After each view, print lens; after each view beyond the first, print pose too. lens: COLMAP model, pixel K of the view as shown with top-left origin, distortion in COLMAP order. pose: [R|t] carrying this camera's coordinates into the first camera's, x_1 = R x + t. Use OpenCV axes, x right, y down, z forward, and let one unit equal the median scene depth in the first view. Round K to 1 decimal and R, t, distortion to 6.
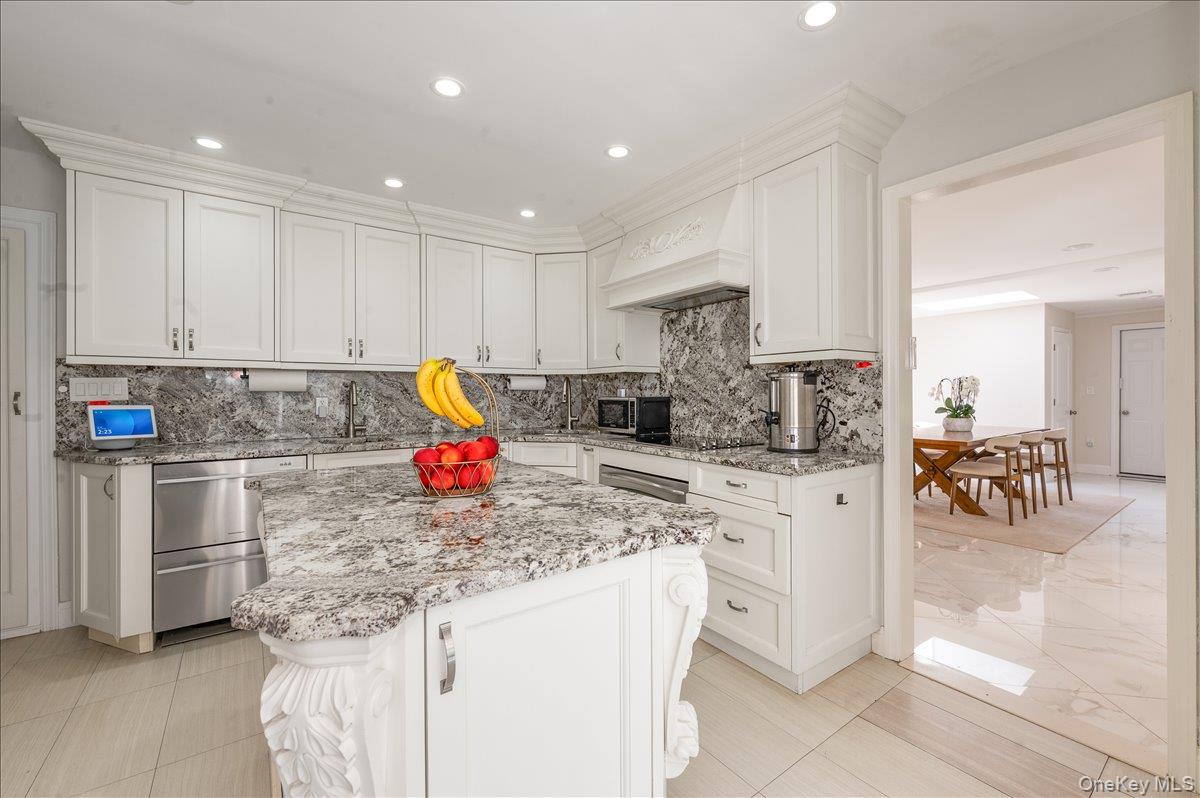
lens RADIAL K [[481.7, 0, 593.5], [0, 481.7, 391.1], [0, 0, 1]] dist [0.000763, 0.000198]
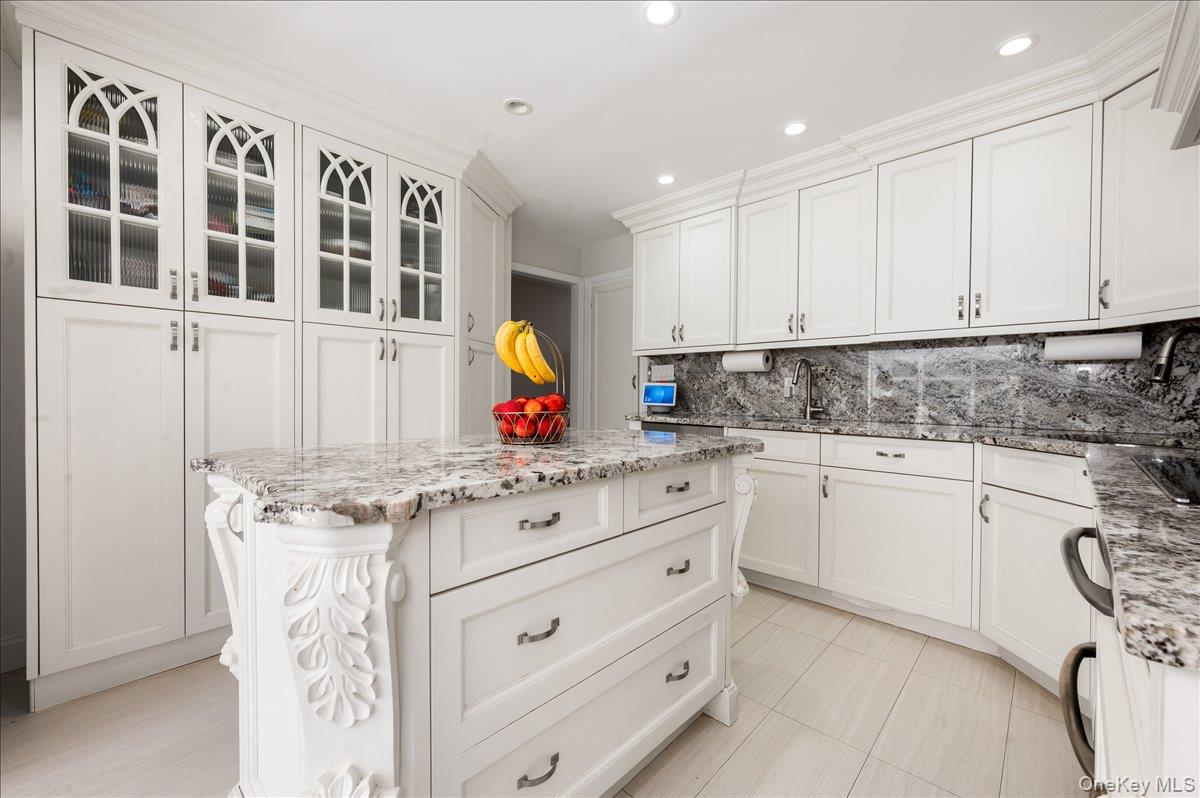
lens RADIAL K [[481.7, 0, 620.7], [0, 481.7, 394.5], [0, 0, 1]] dist [0.000763, 0.000198]
pose [[0.222883, 0.010492, -0.974789, 0.350347], [-0.002483, 0.999945, 0.010195, 0.041417], [0.974842, 0.000148, 0.222897, 0.460671]]
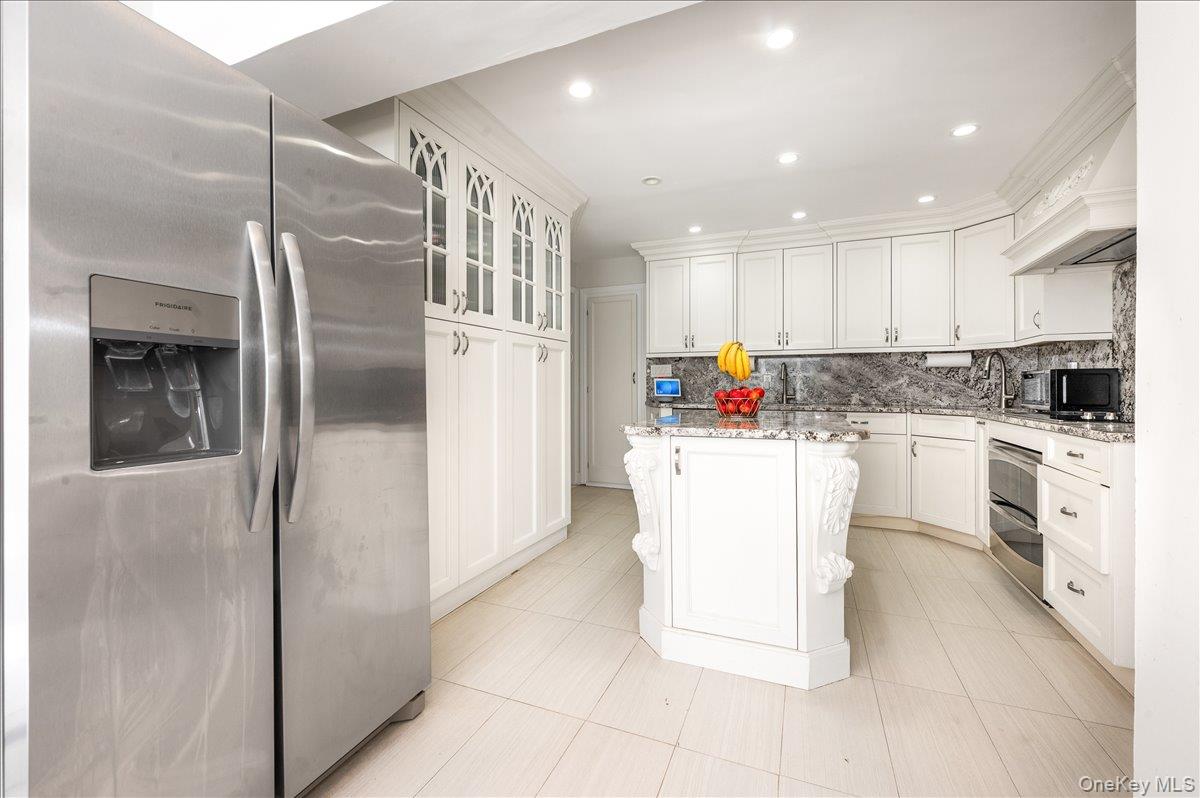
lens RADIAL K [[481.7, 0, 626.1], [0, 481.7, 383.1], [0, 0, 1]] dist [0.000763, 0.000198]
pose [[0.559662, -0.002867, -0.828716, 0.408298], [0.002329, 0.999996, -0.001887, 0.040875], [0.828717, -0.000874, 0.559667, -0.154869]]
